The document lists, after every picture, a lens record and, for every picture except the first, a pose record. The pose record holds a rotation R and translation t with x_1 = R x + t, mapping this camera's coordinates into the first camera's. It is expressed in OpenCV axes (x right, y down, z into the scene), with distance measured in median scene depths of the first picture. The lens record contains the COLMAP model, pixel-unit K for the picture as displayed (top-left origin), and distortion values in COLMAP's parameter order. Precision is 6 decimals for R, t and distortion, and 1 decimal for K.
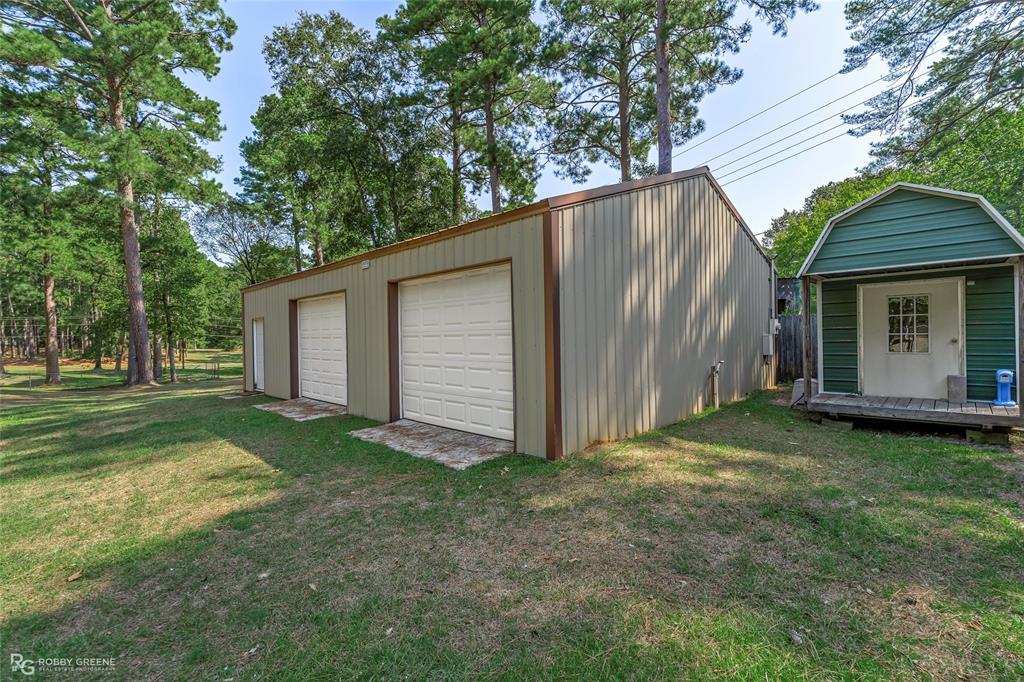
lens RADIAL K [[465.1, 0, 509.9], [0, 465.1, 339.5], [0, 0, 1]] dist [-0.012096, 0.002014]
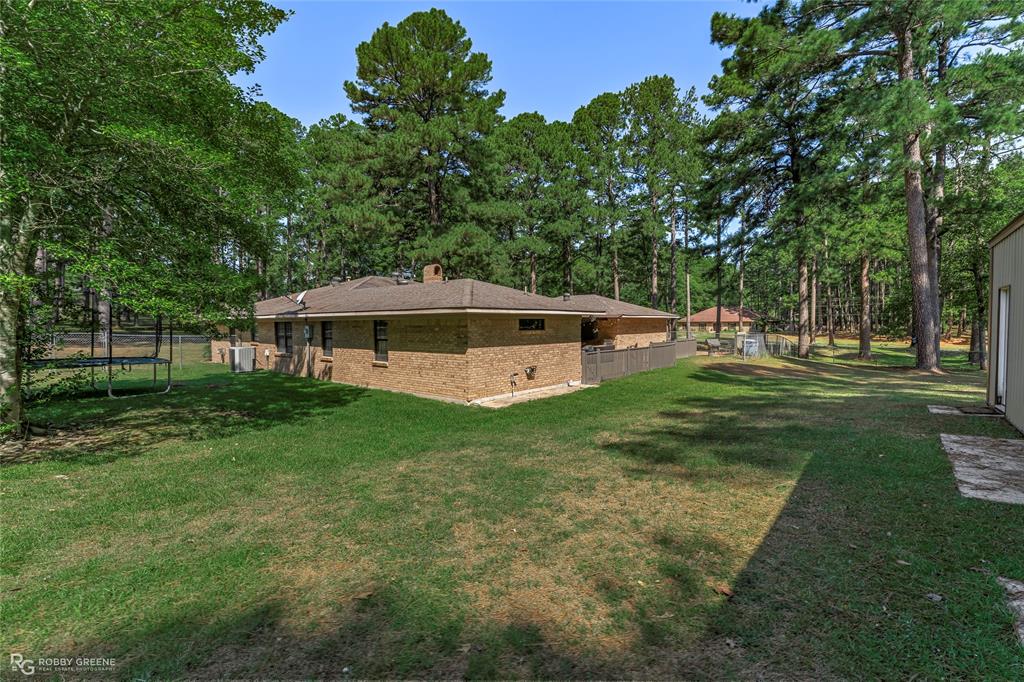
lens RADIAL K [[465.1, 0, 504.5], [0, 465.1, 343.0], [0, 0, 1]] dist [-0.012096, 0.002014]
pose [[0.095903, 0.058895, -0.993647, -0.007065], [-0.003666, 0.998262, 0.058815, -0.002650], [0.995384, -0.001998, 0.095952, 0.132619]]
